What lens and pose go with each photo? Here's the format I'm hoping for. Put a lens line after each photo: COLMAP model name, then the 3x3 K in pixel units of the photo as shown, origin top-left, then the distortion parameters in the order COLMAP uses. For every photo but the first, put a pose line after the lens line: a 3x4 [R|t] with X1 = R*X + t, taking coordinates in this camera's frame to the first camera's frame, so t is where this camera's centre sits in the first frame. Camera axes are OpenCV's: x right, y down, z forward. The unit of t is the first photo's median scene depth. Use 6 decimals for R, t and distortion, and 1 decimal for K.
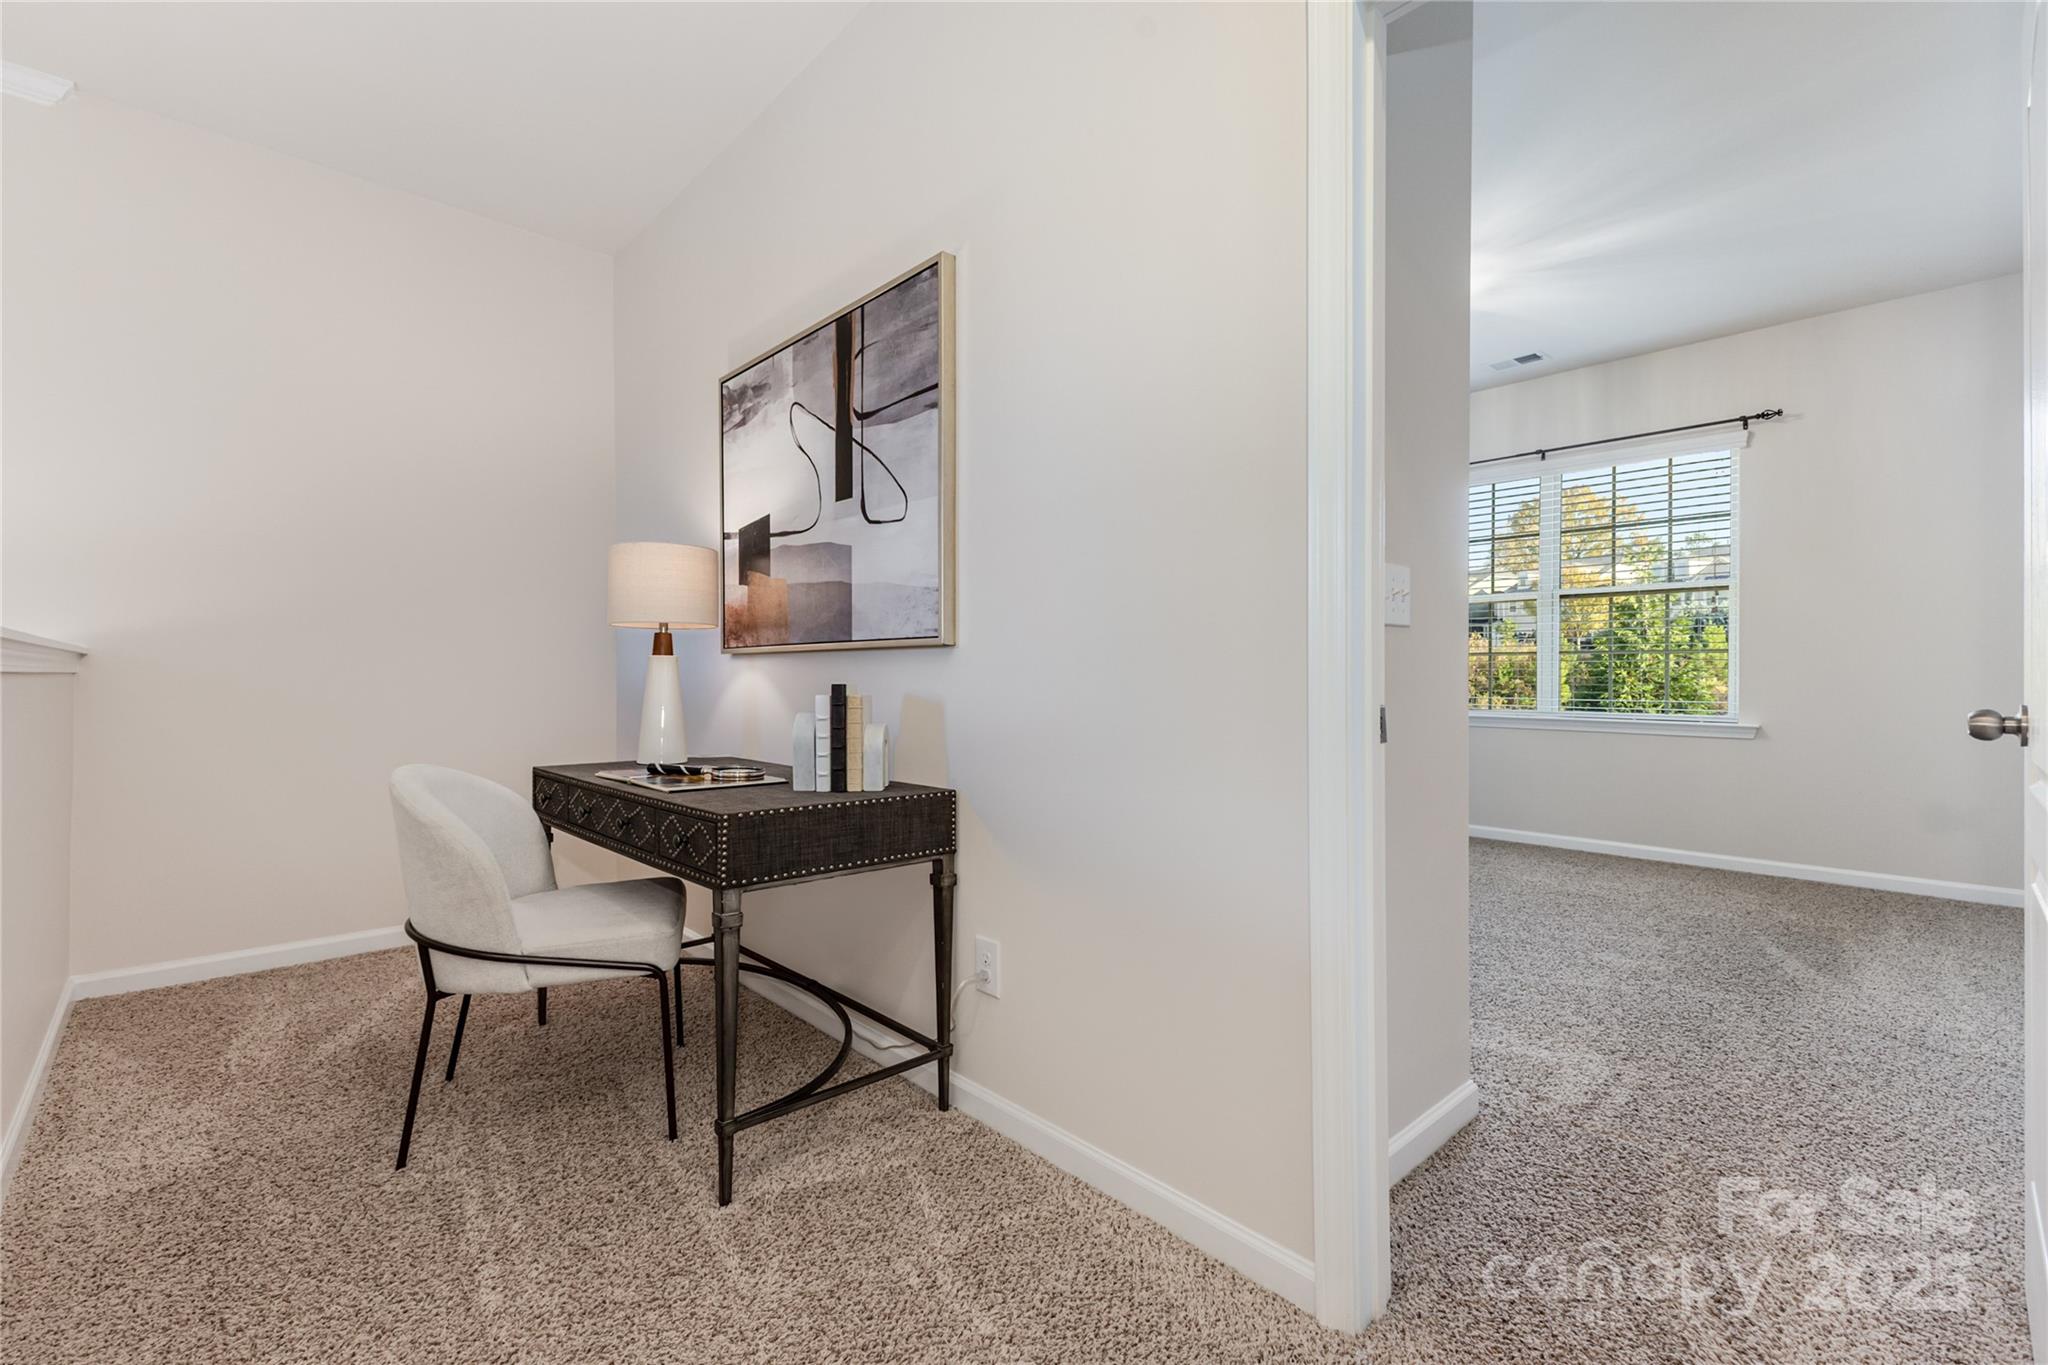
lens RADIAL K [[917.1, 0, 1024.9], [0, 917.1, 676.1], [0, 0, 1]] dist [0.003232, -0.000027]
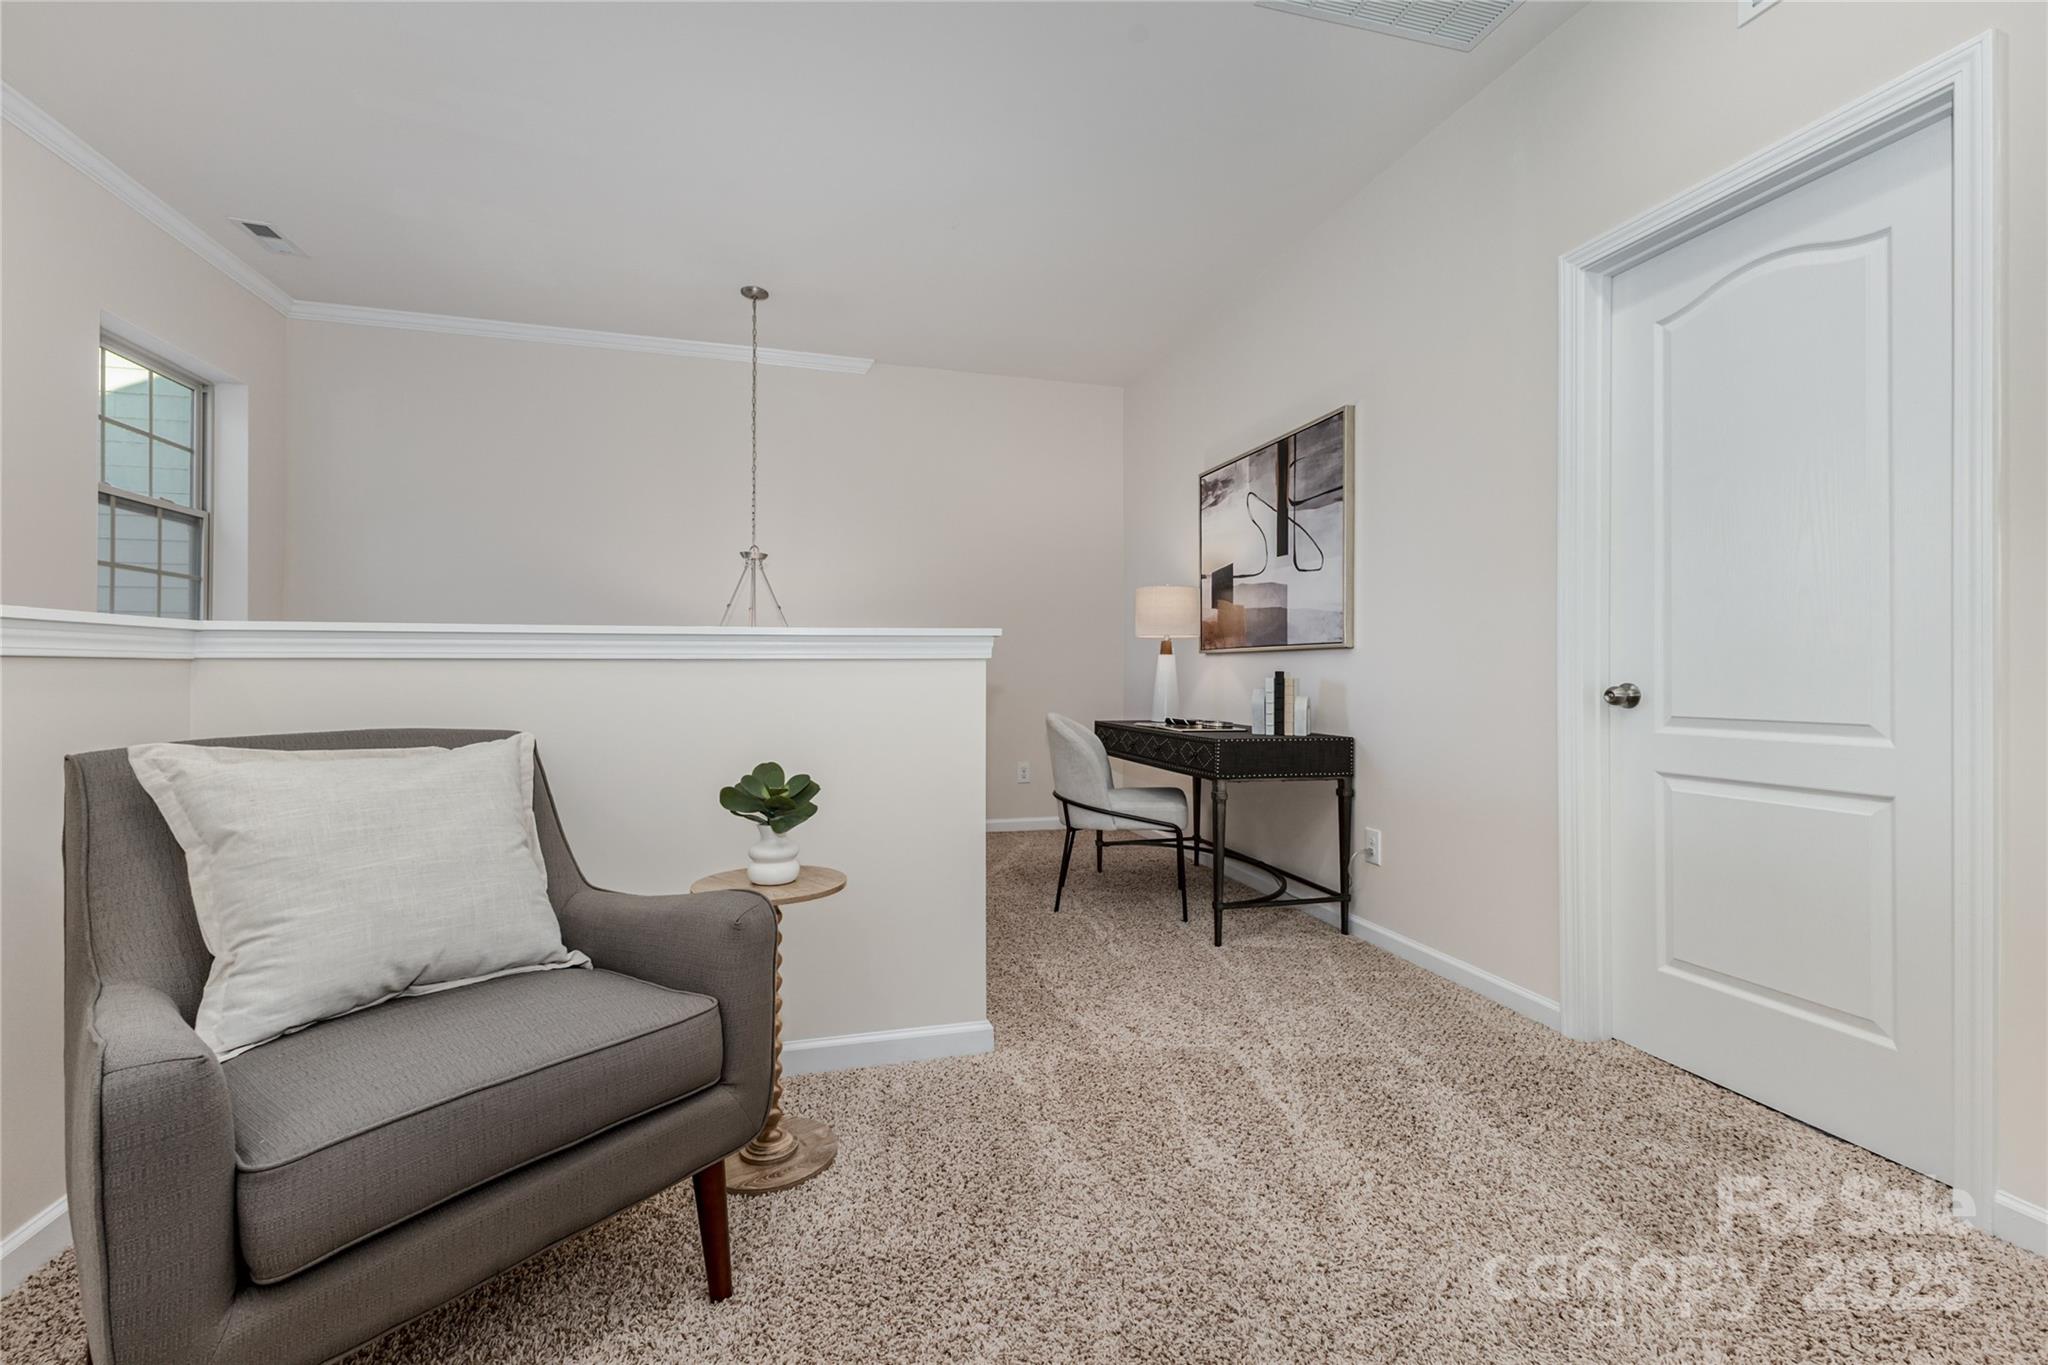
lens RADIAL K [[917.1, 0, 1024.9], [0, 917.1, 676.1], [0, 0, 1]] dist [0.003232, -0.000027]
pose [[0.896421, 0.004683, -0.443180, 0.116098], [-0.003528, 0.999988, 0.003431, 0.012728], [0.443190, -0.001512, 0.896426, -0.669457]]
